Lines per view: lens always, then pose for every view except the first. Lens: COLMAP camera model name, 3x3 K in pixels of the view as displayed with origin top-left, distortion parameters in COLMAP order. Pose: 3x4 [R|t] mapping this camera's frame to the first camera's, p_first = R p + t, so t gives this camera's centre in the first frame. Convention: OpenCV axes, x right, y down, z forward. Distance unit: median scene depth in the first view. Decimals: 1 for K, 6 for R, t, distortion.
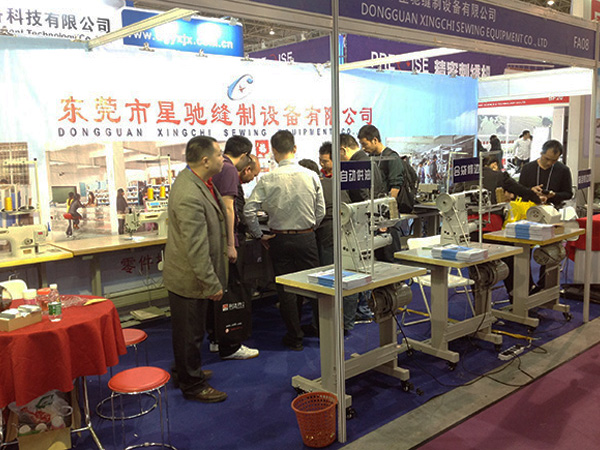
lens RADIAL K [[589.4, 0, 303.0], [0, 589.4, 236.8], [0, 0, 1]] dist [0.130128, -0.260069]
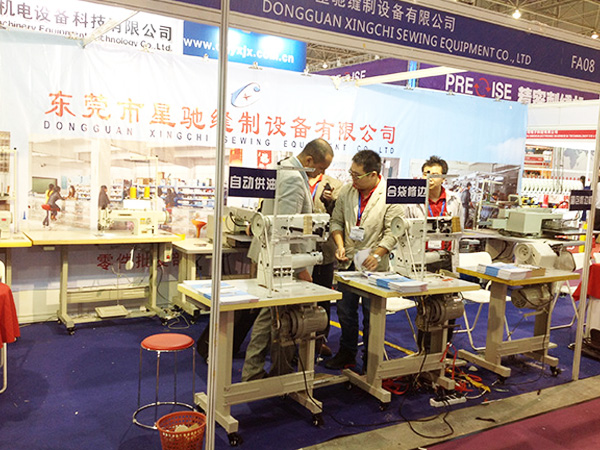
lens RADIAL K [[593.5, 0, 300.5], [0, 593.5, 235.6], [0, 0, 1]] dist [0.139357, -0.279204]
pose [[0.982298, 0.096709, -0.160431, 0.196187], [-0.102414, 0.994357, -0.027661, -0.001930], [0.156850, 0.043601, 0.986659, 0.054508]]
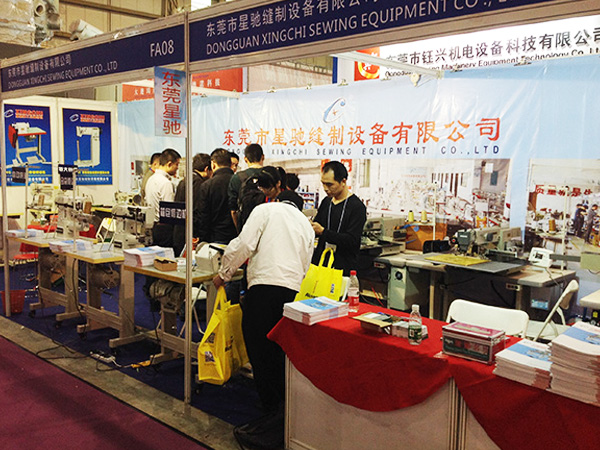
lens RADIAL K [[587.2, 0, 283.0], [0, 587.2, 235.9], [0, 0, 1]] dist [0.134396, -0.265271]
pose [[0.063905, 0.146304, -0.987173, 1.180775], [-0.172738, 0.975886, 0.133449, -0.184105], [0.982893, 0.161994, 0.087636, 1.005733]]
